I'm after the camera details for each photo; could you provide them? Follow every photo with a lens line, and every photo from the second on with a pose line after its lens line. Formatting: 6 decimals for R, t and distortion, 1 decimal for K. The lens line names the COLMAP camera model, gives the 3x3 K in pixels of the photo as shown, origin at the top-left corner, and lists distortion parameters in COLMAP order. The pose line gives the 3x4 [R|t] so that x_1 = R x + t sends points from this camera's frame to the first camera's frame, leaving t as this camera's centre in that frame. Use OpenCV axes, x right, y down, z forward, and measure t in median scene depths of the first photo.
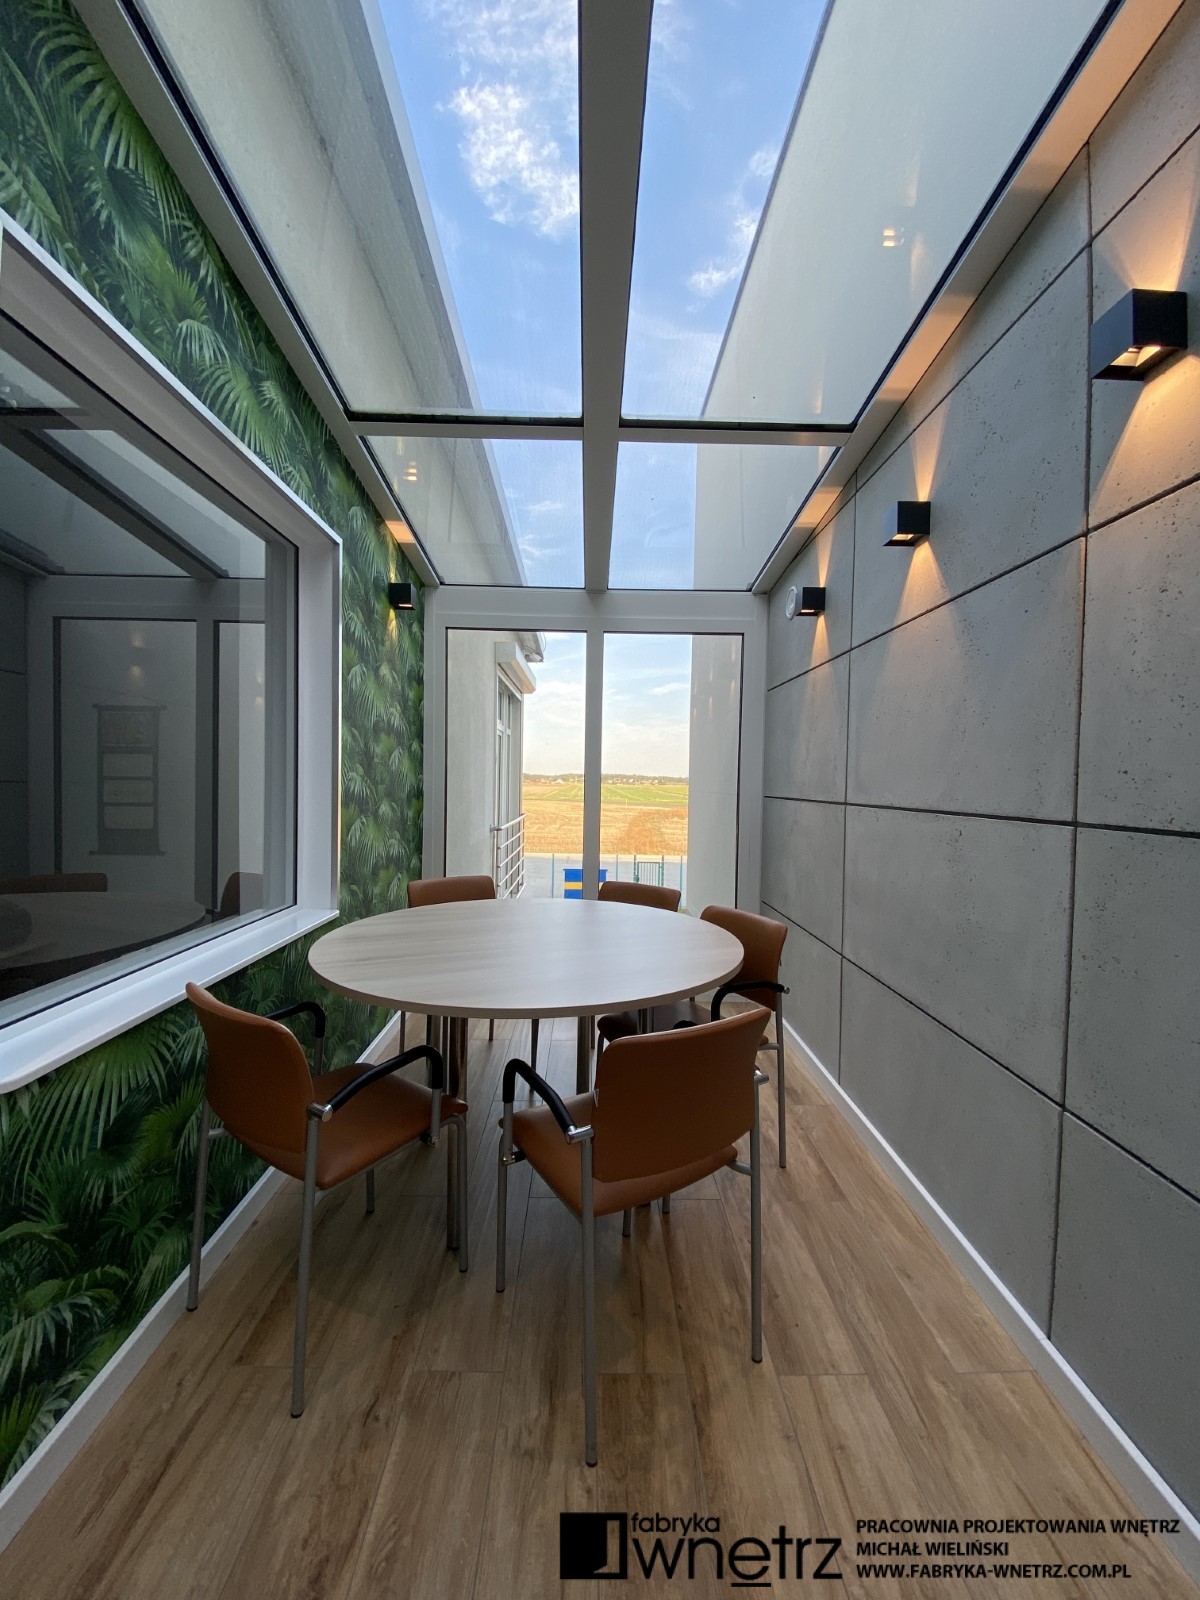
lens RADIAL K [[652.8, 0, 599.2], [0, 652.8, 787.3], [0, 0, 1]] dist [-0.003158, -0.008067]
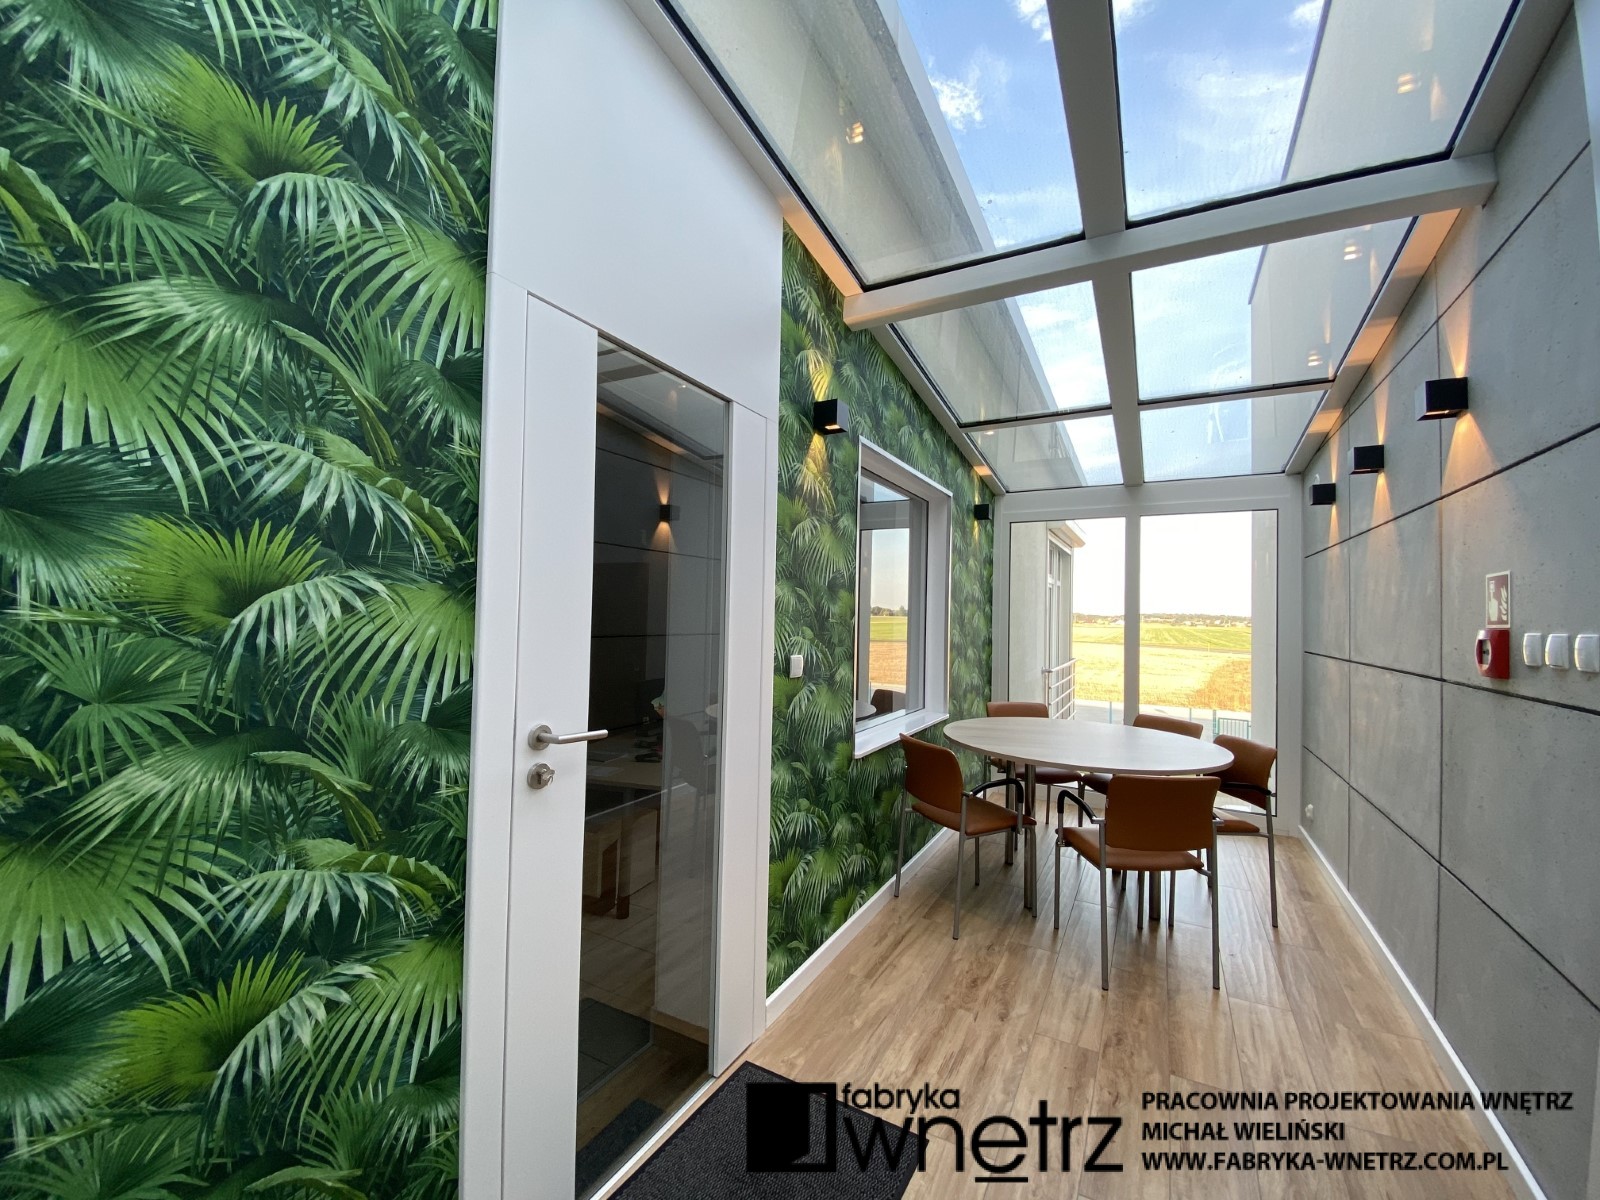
lens RADIAL K [[652.8, 0, 789.8], [0, 652.8, 599.6], [0, 0, 1]] dist [-0.003158, -0.008067]
pose [[0.864132, -0.009933, -0.503168, 0.076809], [-0.011295, 0.999171, -0.039123, -0.030959], [0.503139, 0.039491, 0.863303, -0.584290]]
